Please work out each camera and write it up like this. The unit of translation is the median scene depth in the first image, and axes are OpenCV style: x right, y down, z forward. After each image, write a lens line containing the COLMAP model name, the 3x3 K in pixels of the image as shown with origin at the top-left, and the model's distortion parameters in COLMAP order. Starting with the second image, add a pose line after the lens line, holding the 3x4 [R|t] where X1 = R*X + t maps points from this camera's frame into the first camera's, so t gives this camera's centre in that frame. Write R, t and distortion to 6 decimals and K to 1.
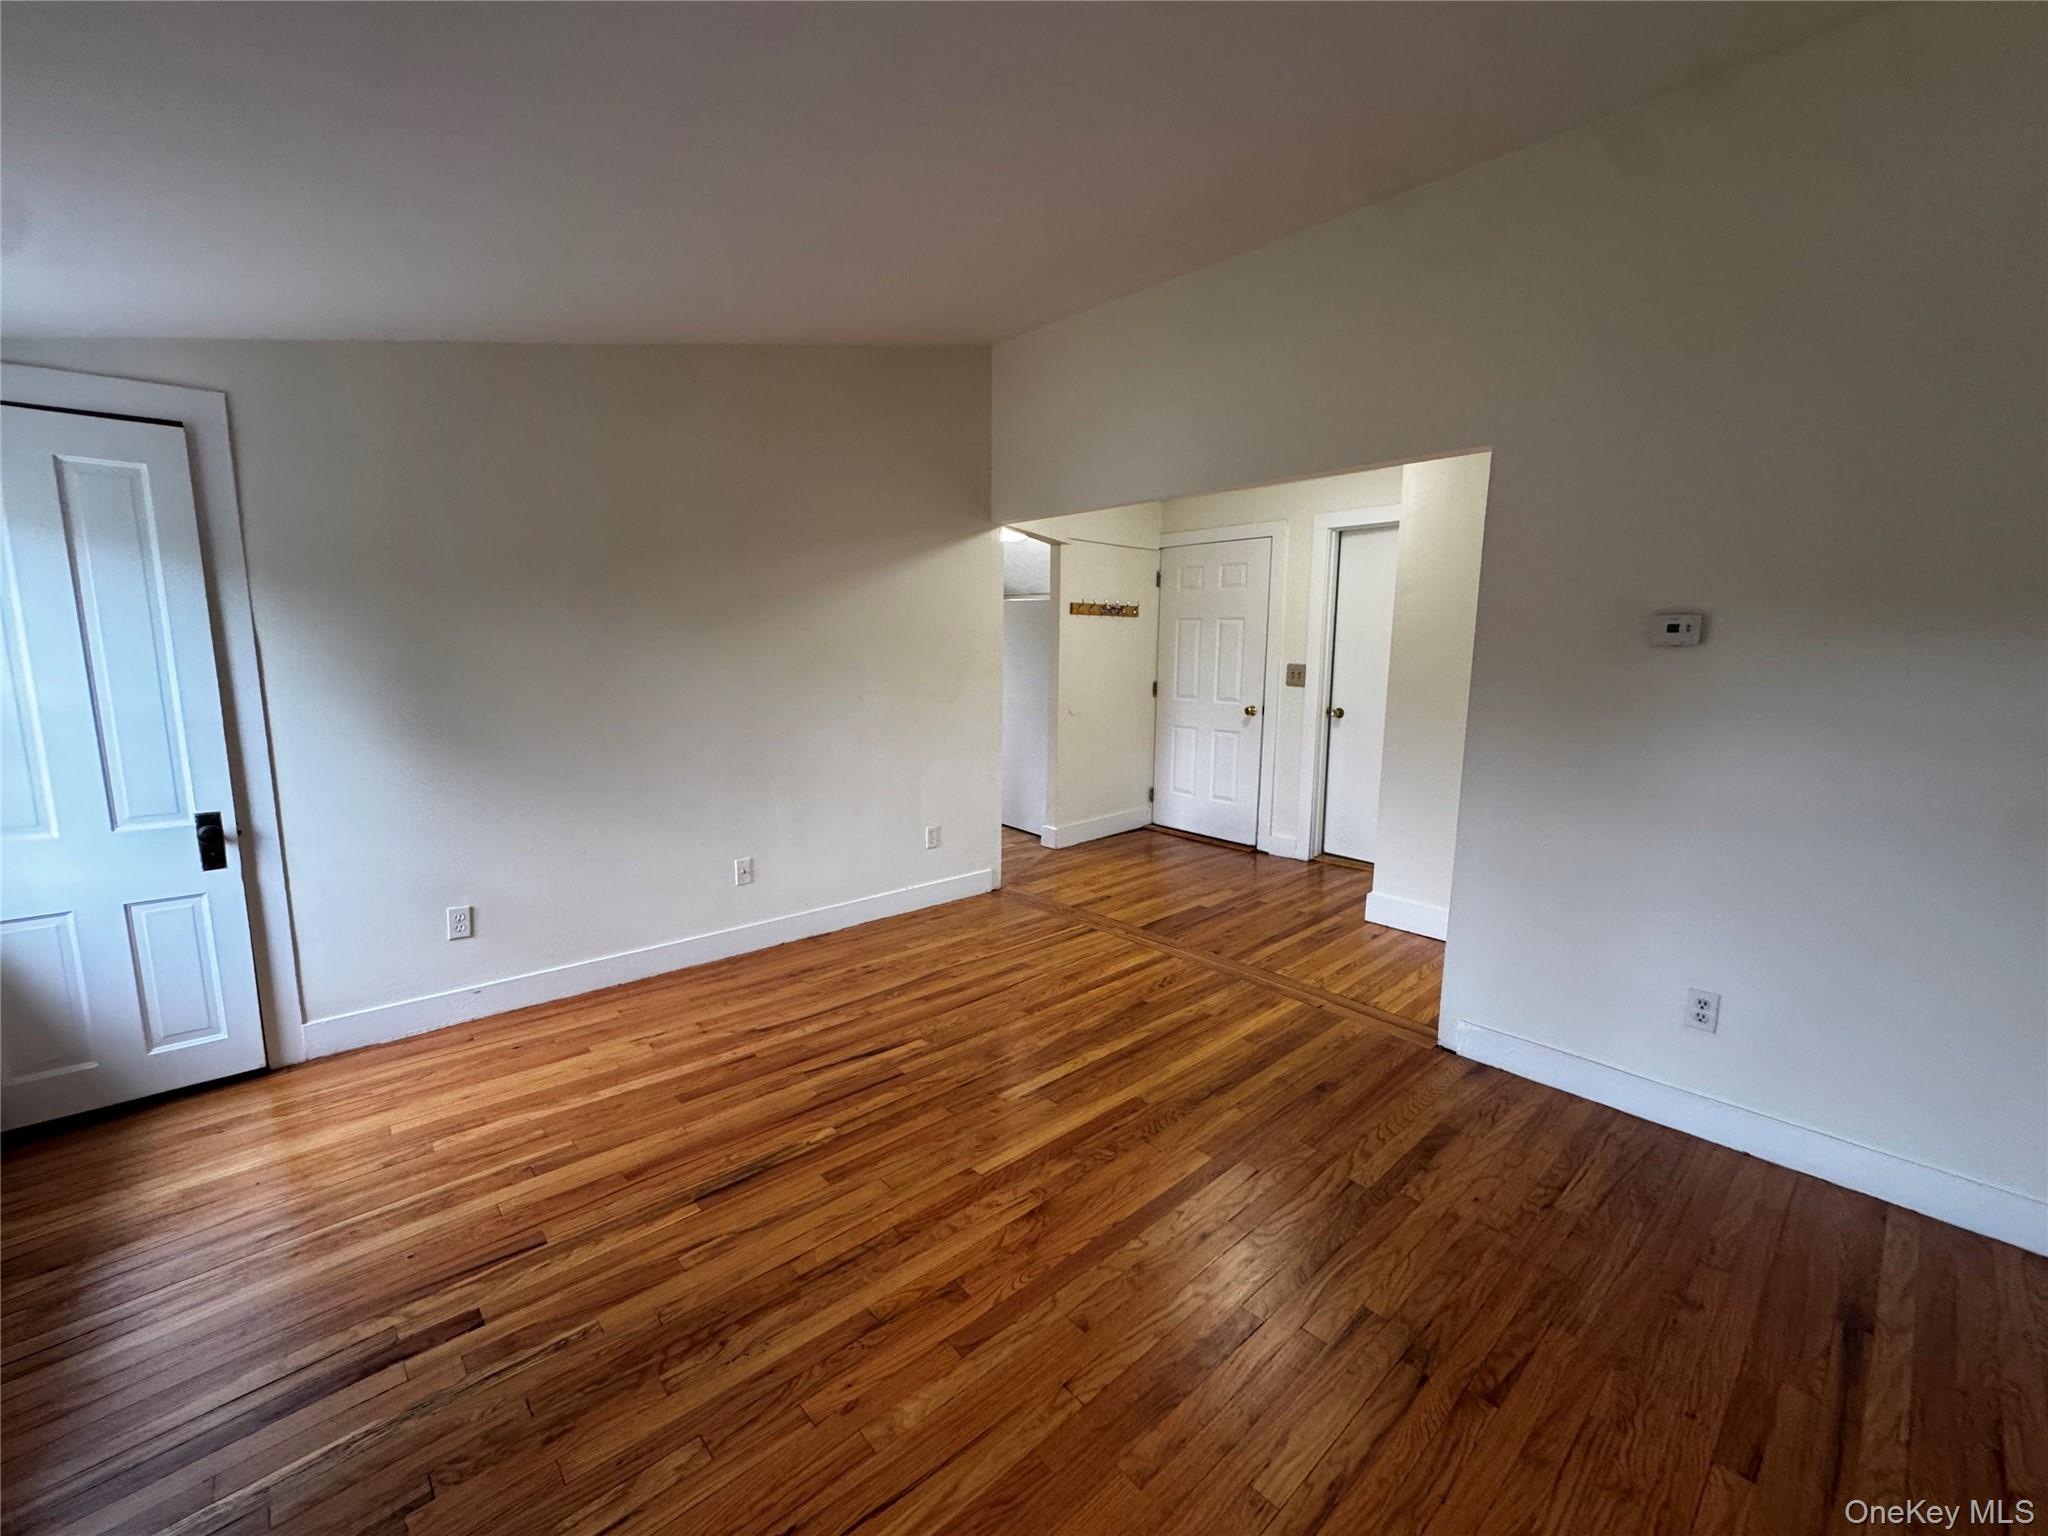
lens RADIAL K [[818.7, 0, 1024.0], [0, 818.7, 768.0], [0, 0, 1]] dist [-0.002588, -0.000210]
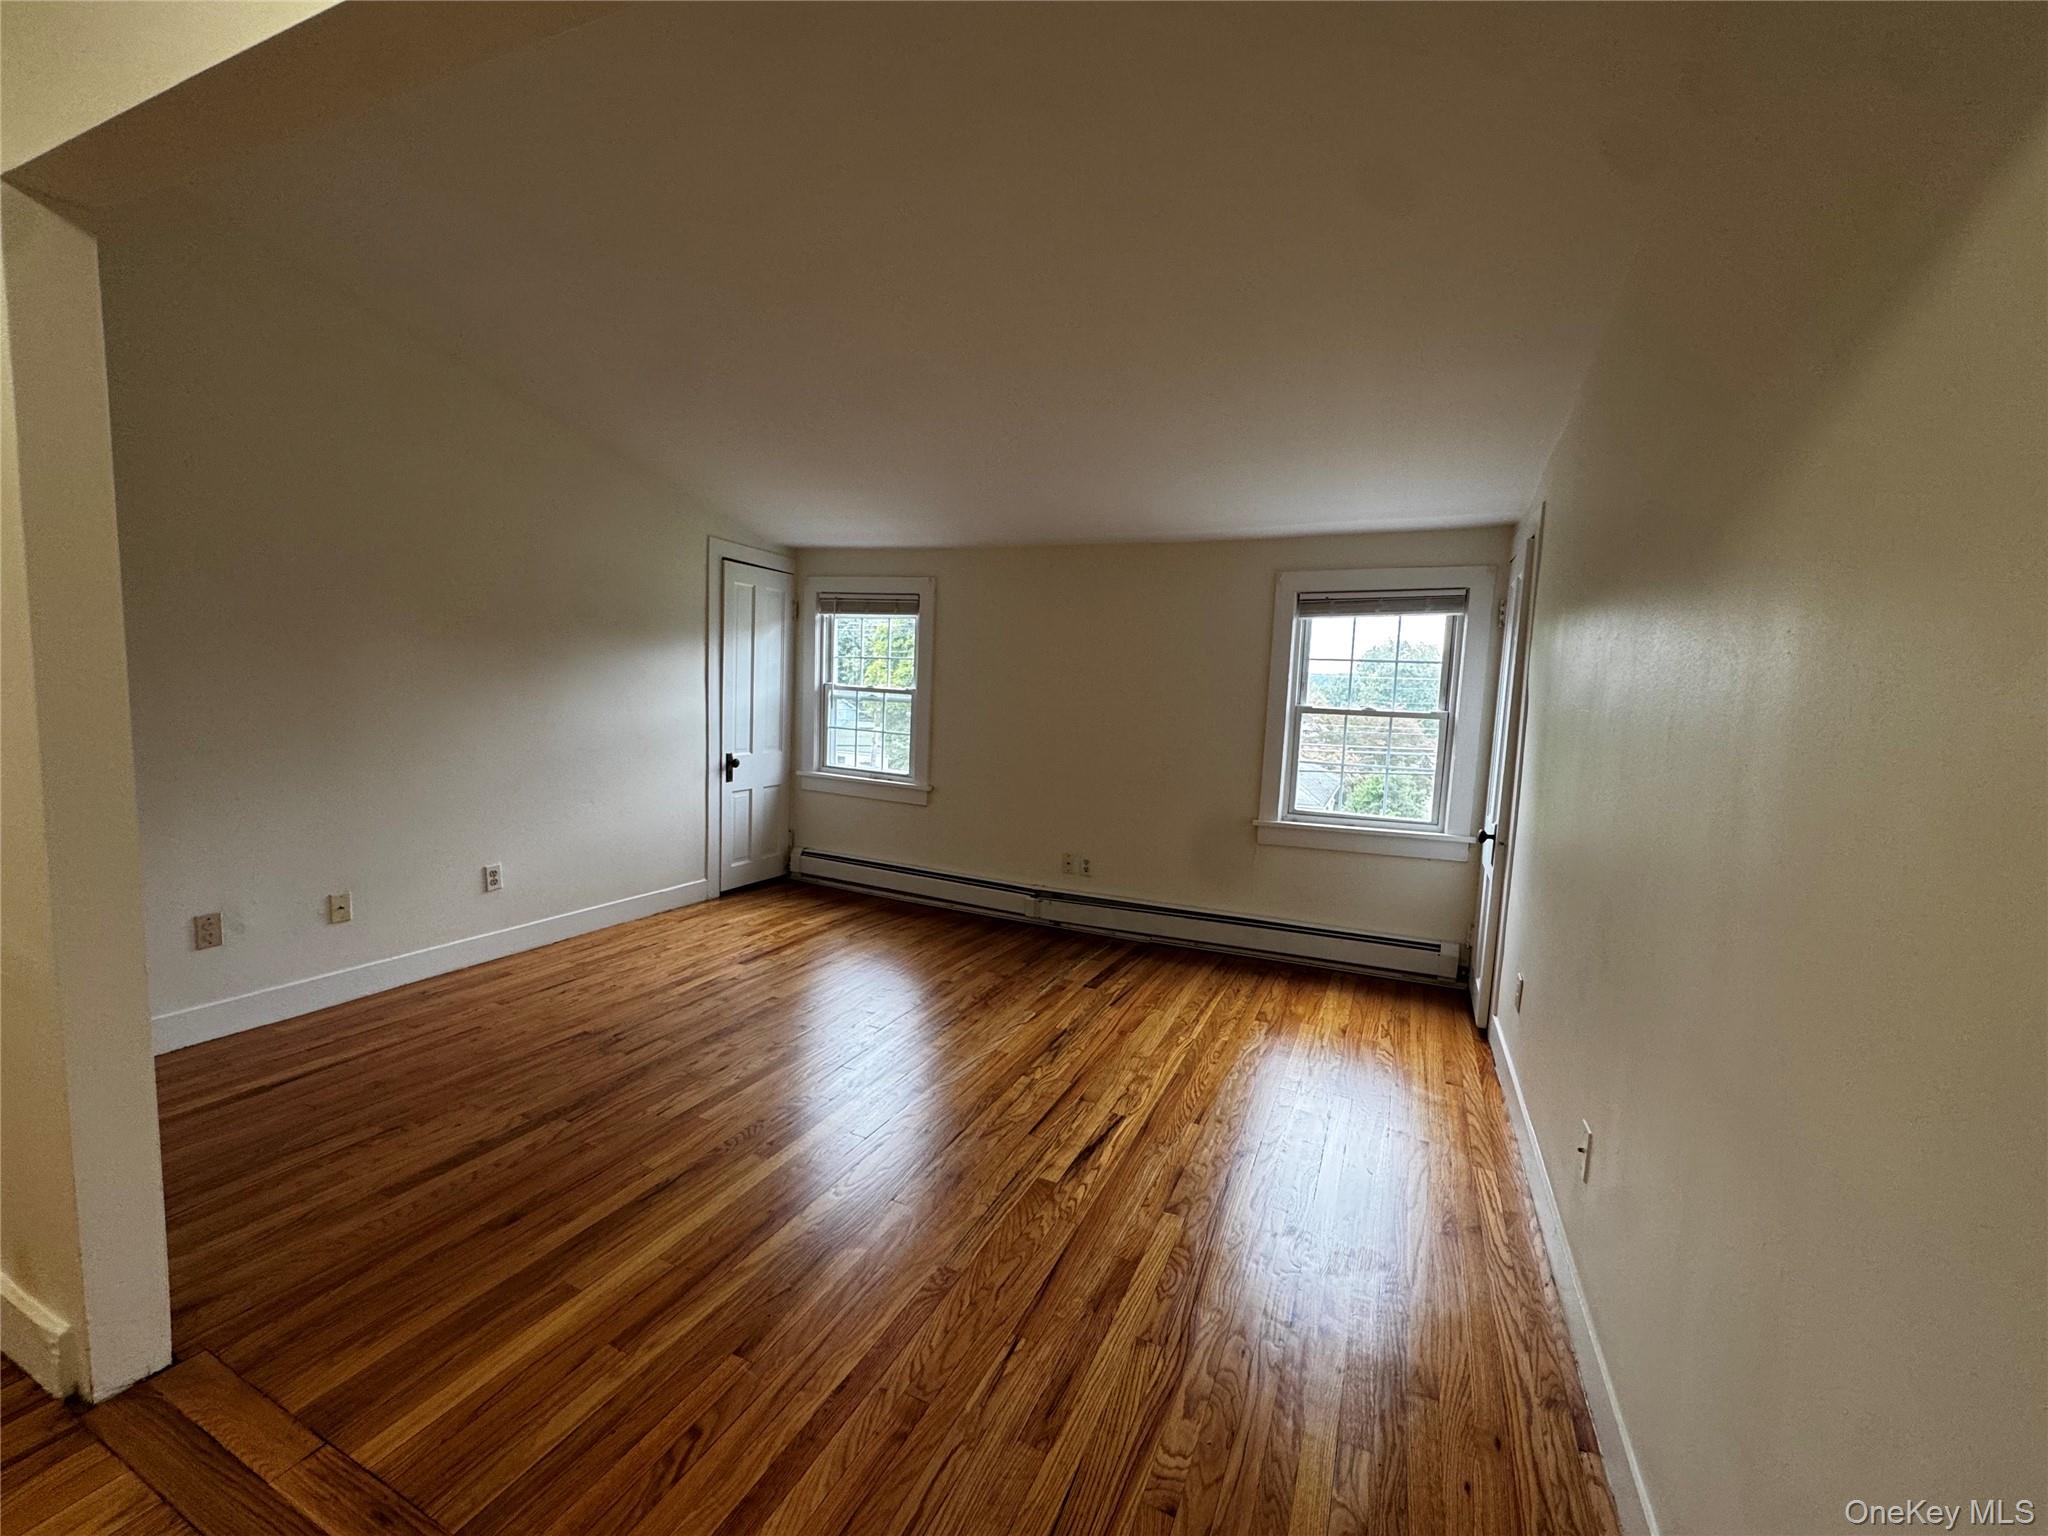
lens RADIAL K [[818.7, 0, 1024.0], [0, 818.7, 768.0], [0, 0, 1]] dist [-0.002588, -0.000210]
pose [[-0.916201, -0.016673, -0.400373, 0.250489], [-0.120565, 0.964309, 0.235738, -0.256113], [0.382153, 0.264254, -0.885510, 1.811390]]
